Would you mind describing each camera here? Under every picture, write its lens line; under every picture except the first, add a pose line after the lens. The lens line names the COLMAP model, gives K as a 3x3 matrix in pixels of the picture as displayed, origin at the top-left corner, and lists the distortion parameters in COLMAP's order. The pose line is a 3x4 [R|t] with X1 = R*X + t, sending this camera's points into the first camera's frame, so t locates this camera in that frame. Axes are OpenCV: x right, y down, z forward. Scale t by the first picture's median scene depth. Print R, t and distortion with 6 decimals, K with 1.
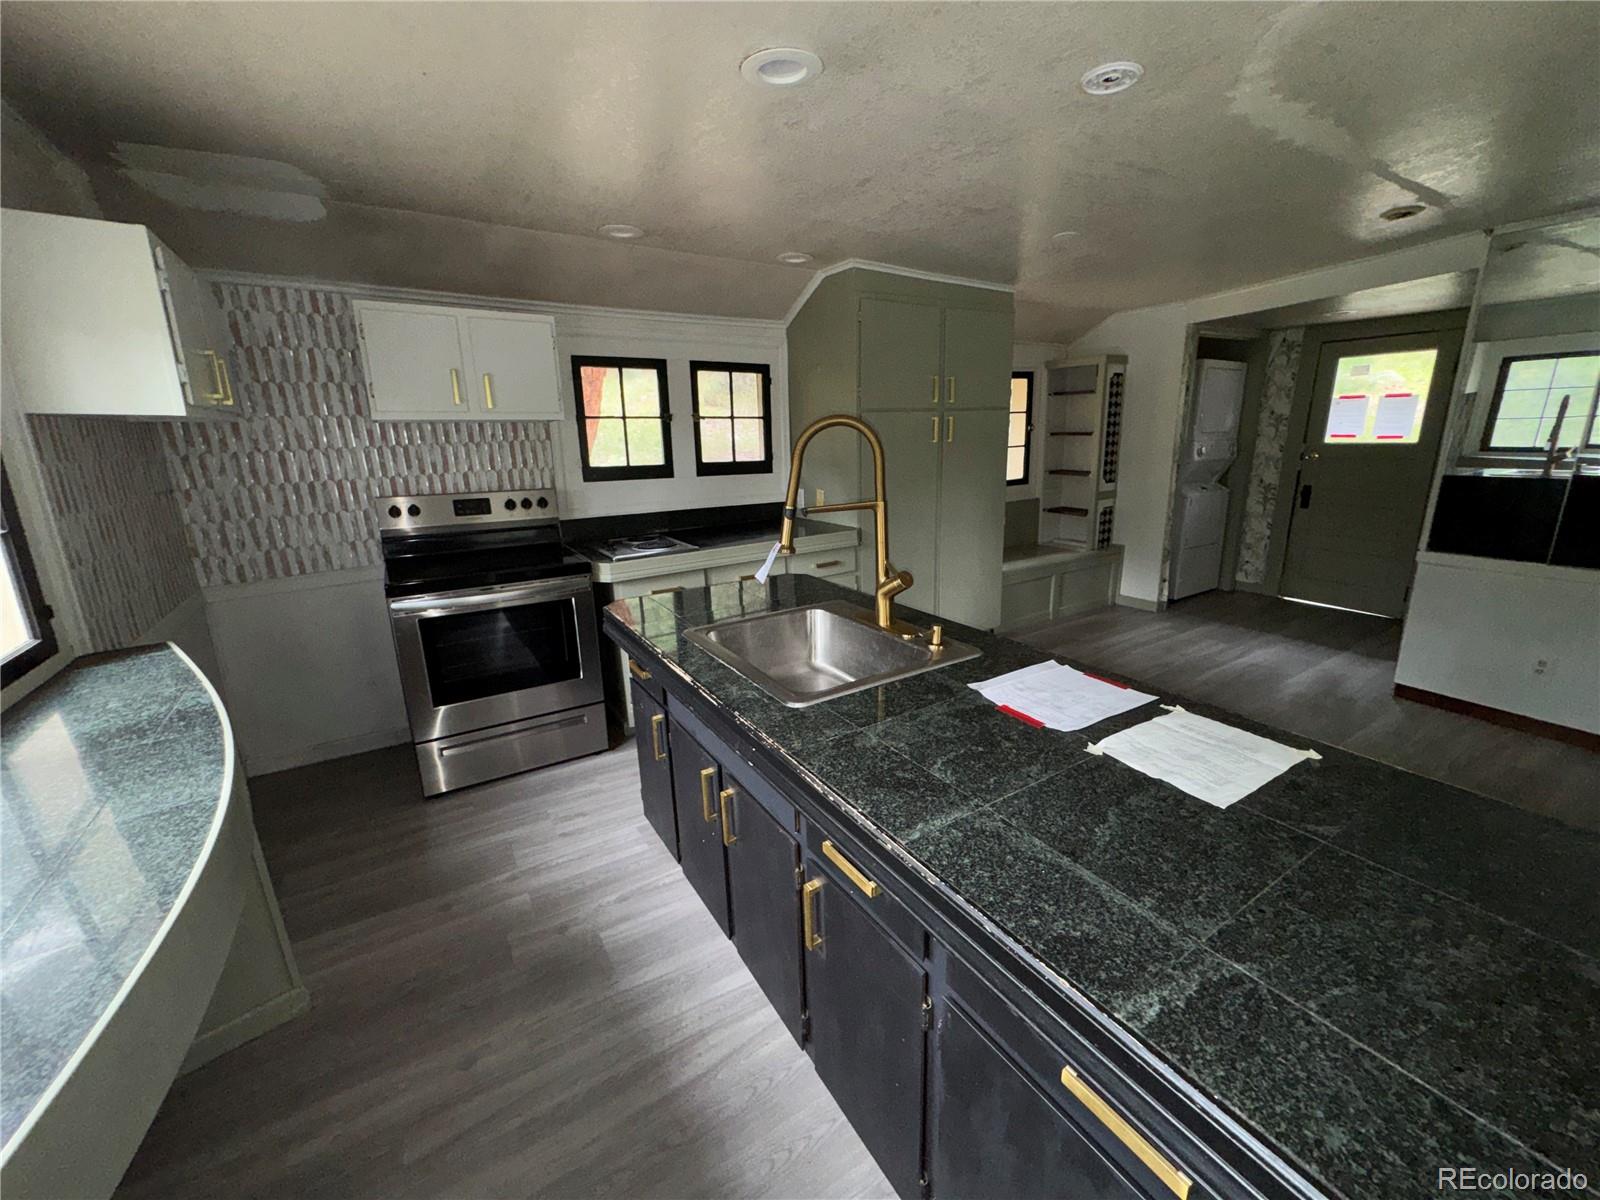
lens RADIAL K [[637.5, 0, 801.5], [0, 637.5, 598.7], [0, 0, 1]] dist [-0.005519, 0.001130]
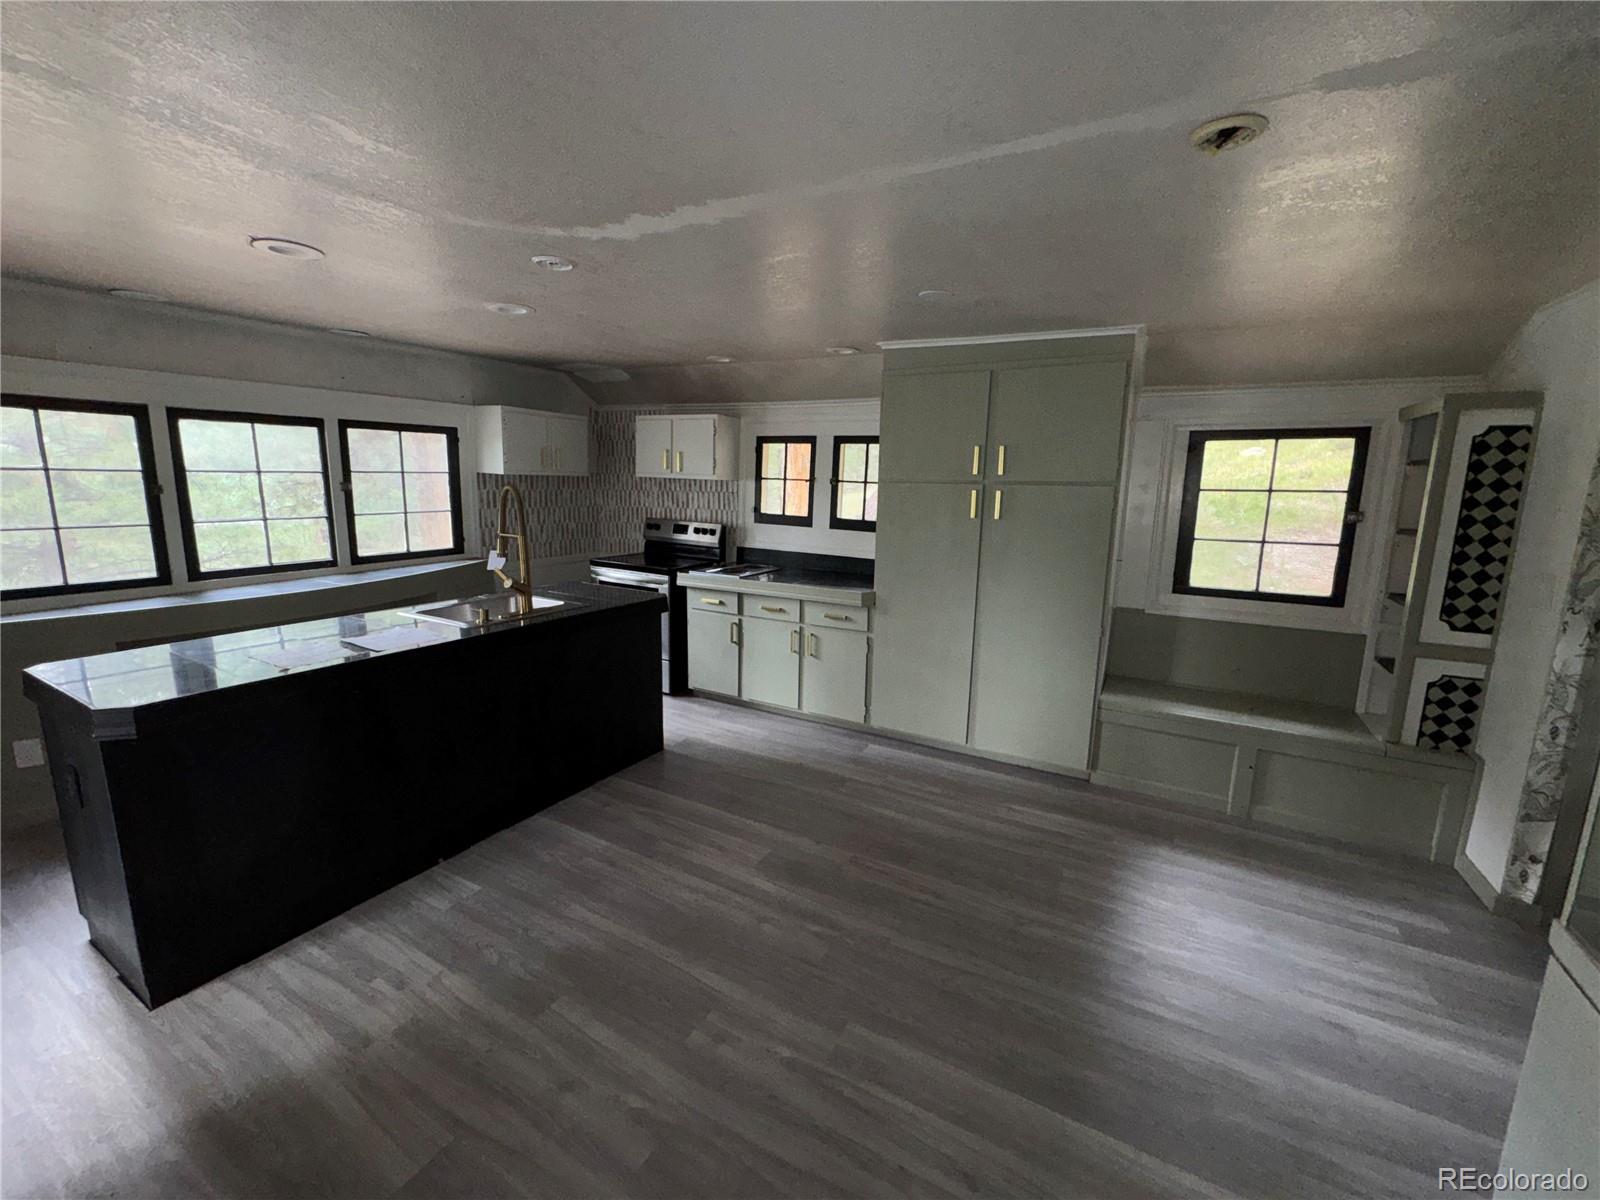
lens RADIAL K [[637.5, 0, 800.3], [0, 637.5, 598.0], [0, 0, 1]] dist [-0.005519, 0.001130]
pose [[0.475957, 0.194116, -0.857779, 0.709215], [-0.257981, 0.963247, 0.074837, -0.114547], [0.840780, 0.185671, 0.508542, 0.292509]]
